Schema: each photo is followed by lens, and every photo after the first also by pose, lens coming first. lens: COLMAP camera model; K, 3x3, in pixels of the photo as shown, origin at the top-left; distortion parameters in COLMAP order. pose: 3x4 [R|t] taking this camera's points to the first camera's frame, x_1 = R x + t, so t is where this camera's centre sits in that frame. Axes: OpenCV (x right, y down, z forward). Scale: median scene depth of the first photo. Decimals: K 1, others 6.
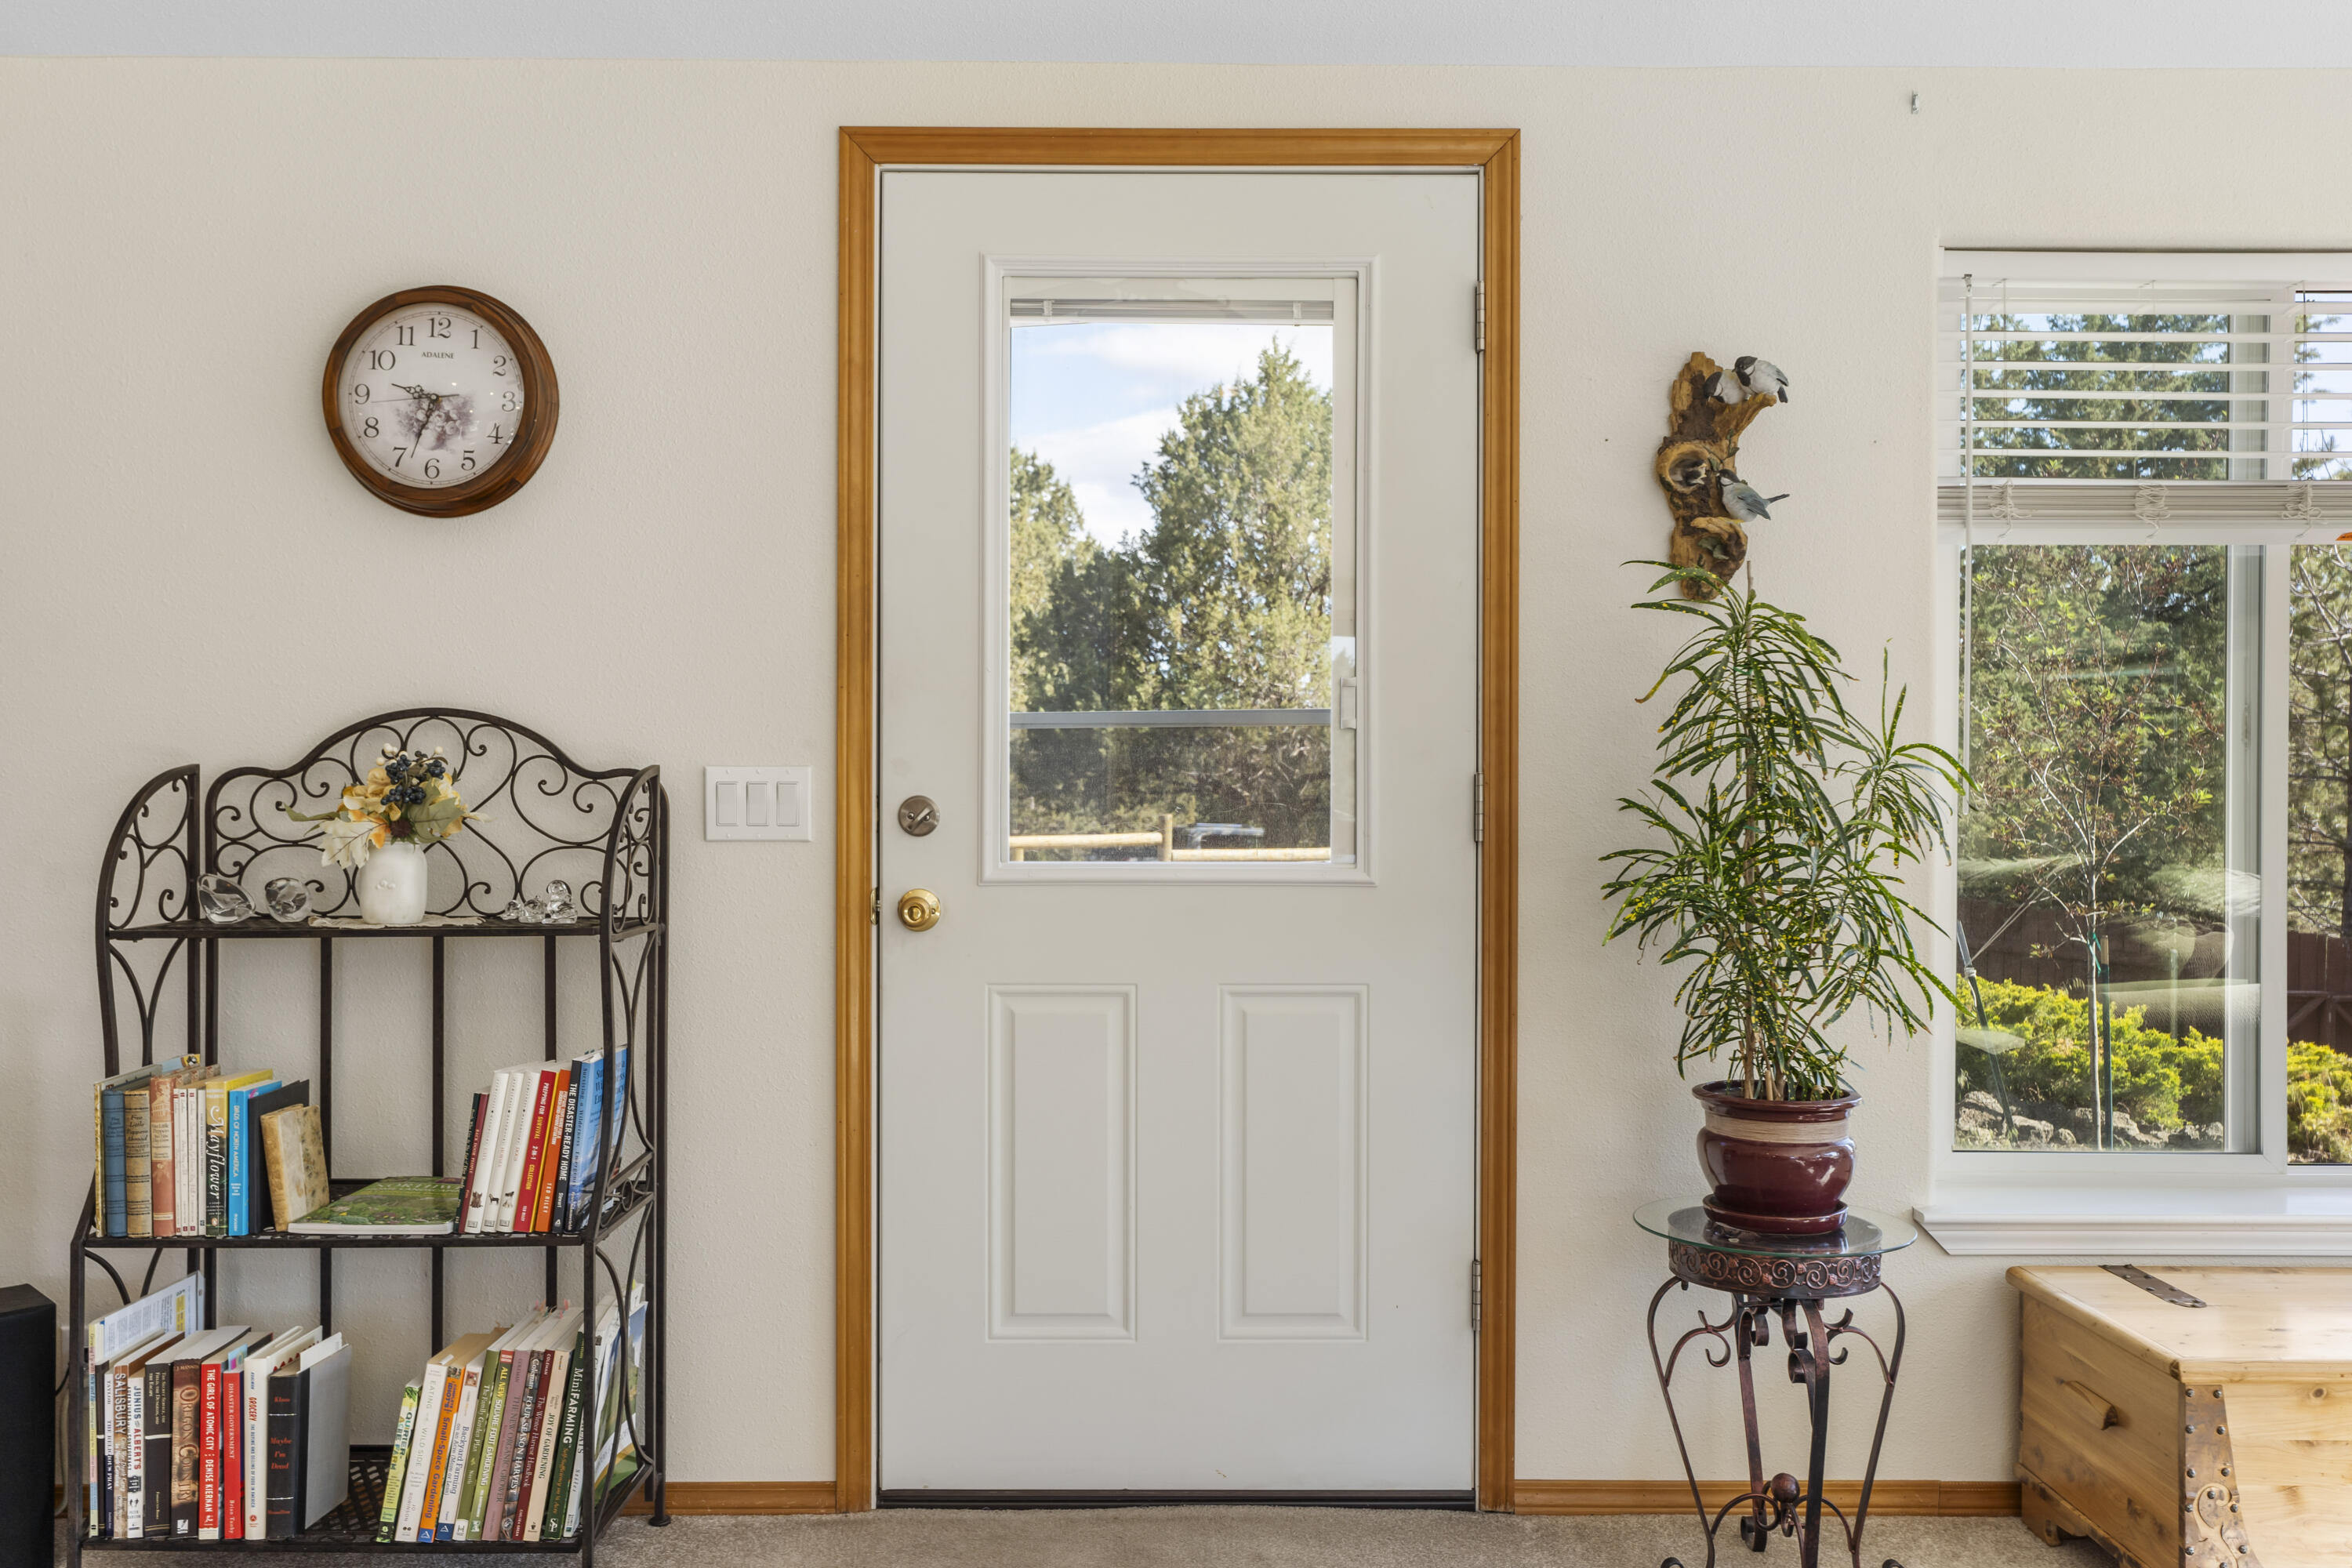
lens RADIAL K [[1830.1, 0, 1176.0], [0, 1830.1, 784.0], [0, 0, 1]] dist [0.001336, 0.003896]
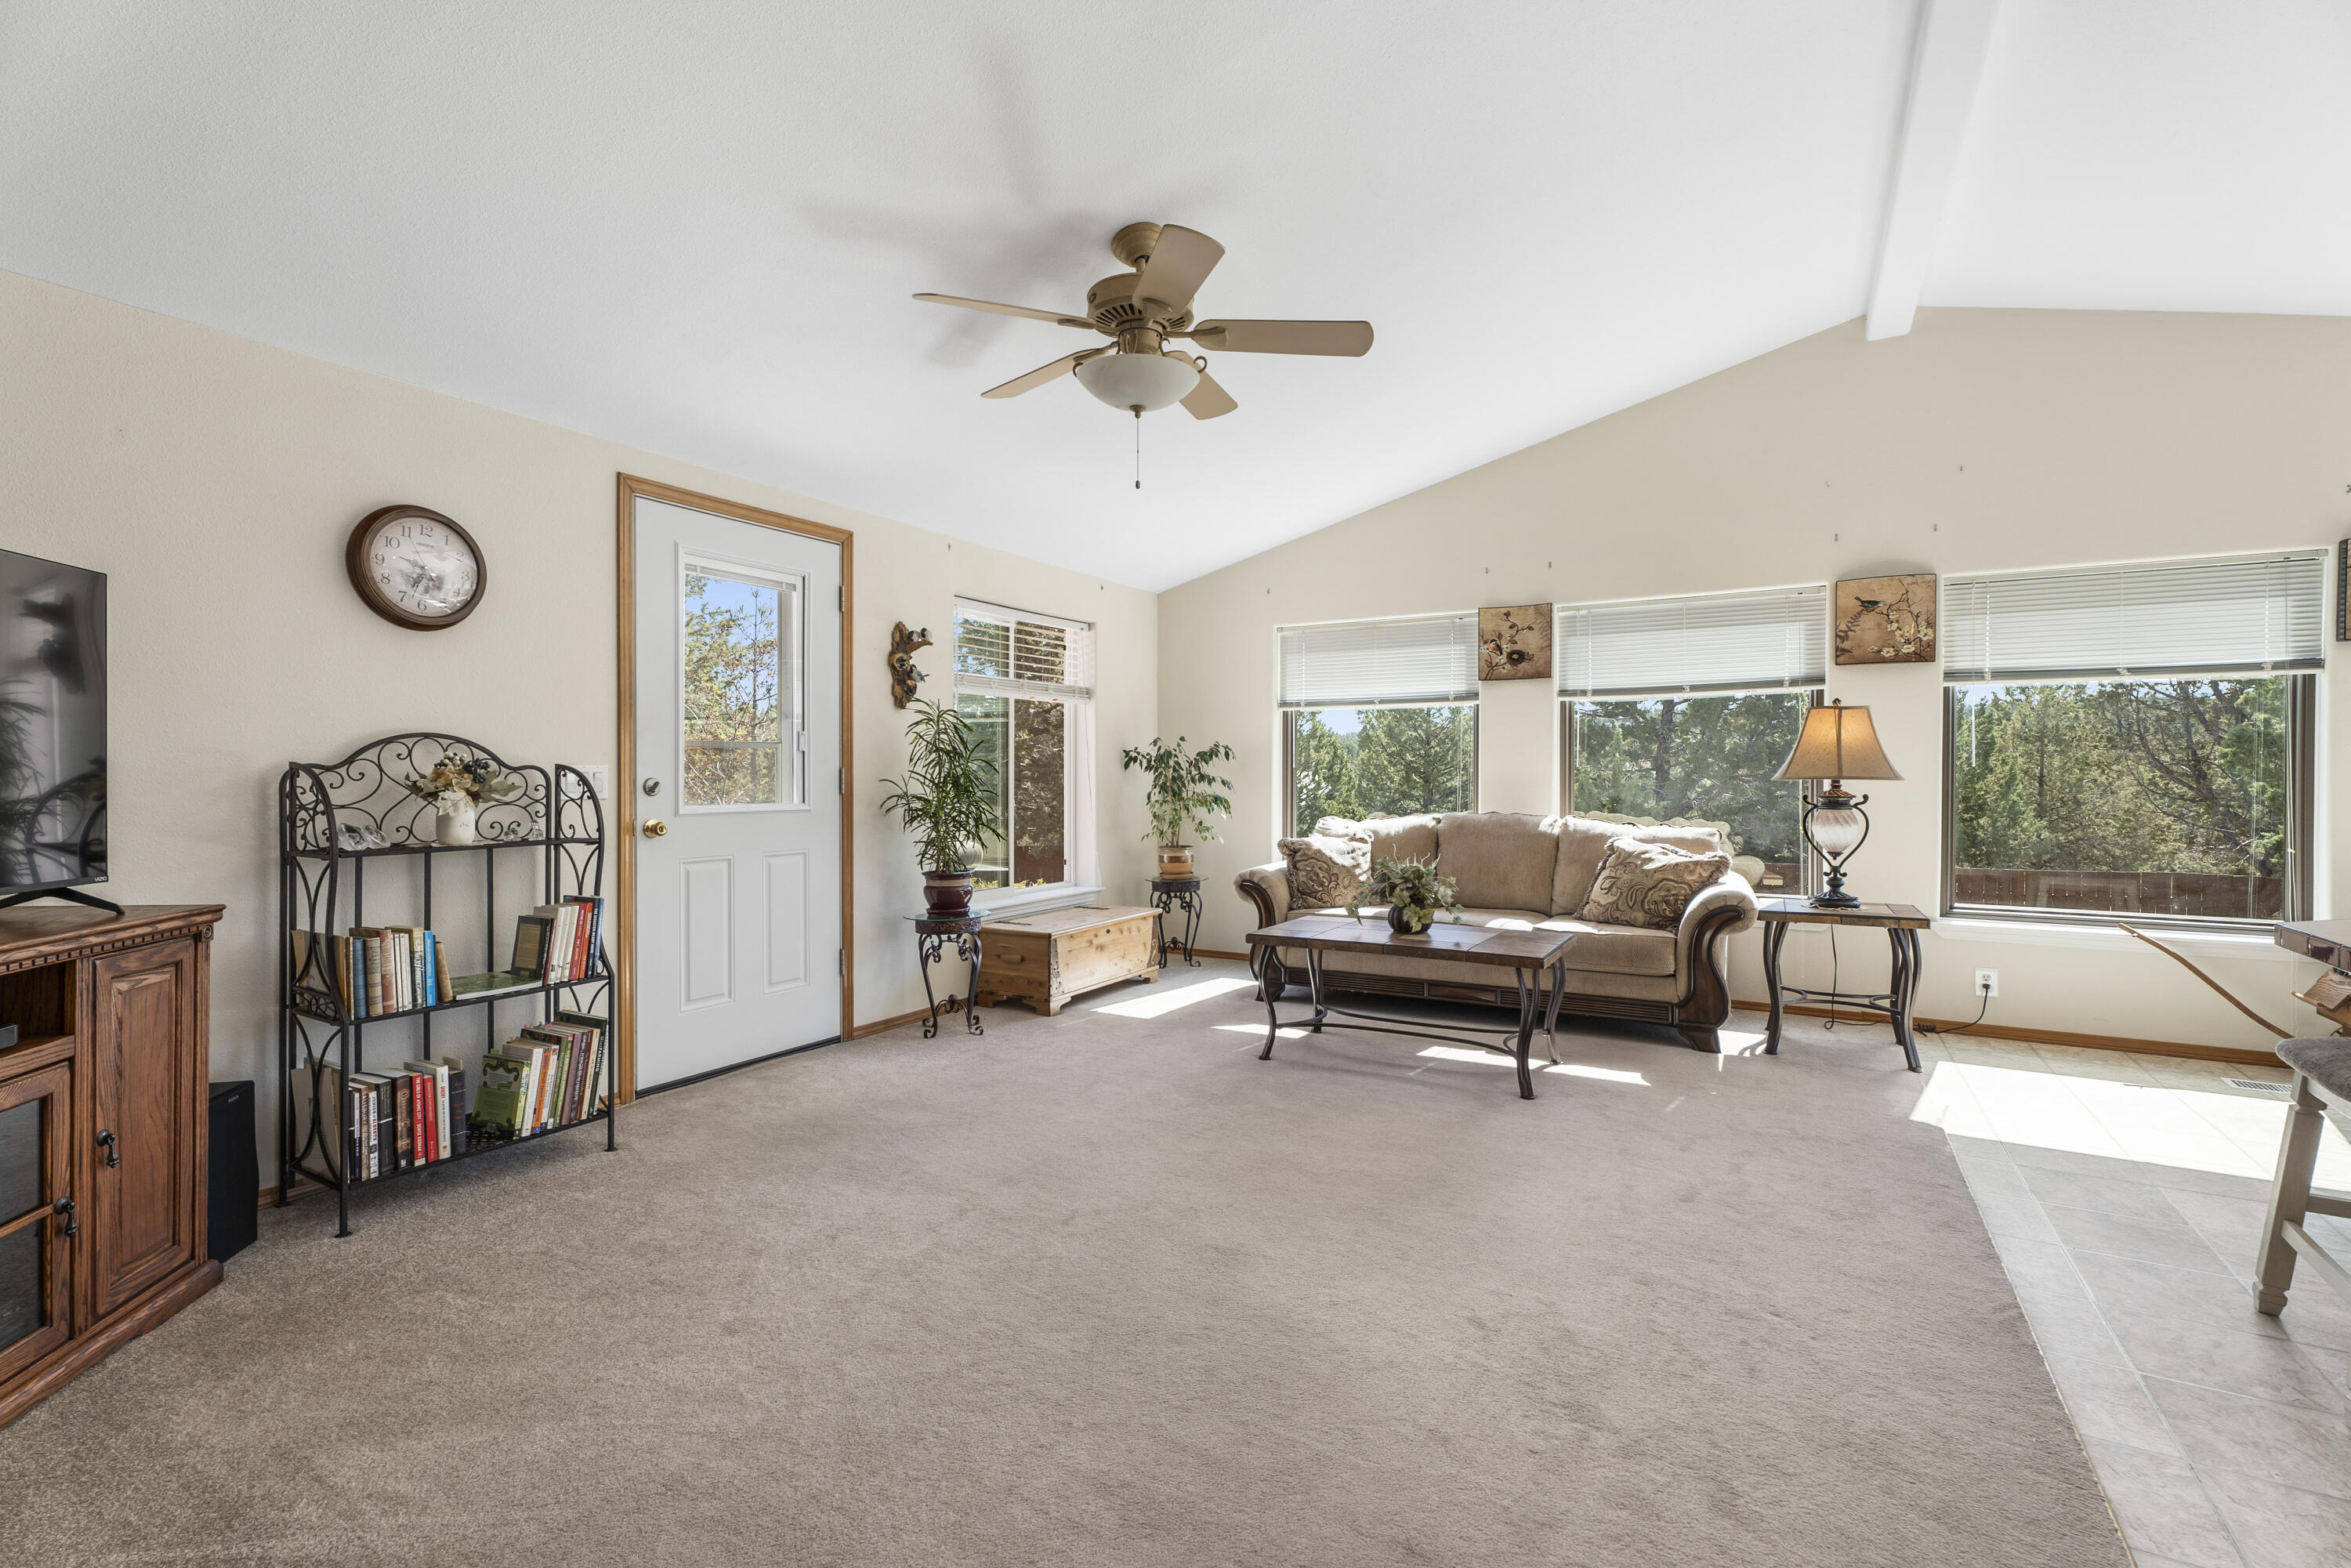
lens RADIAL K [[1074.7, 0, 1175.5], [0, 1074.7, 784.0], [0, 0, 1]] dist [0.002037, -0.005480]
pose [[0.503411, -0.010746, 0.863980, -0.987687], [0.004654, 0.999942, 0.009725, 0.004344], [-0.864034, -0.000875, 0.503432, -0.227296]]
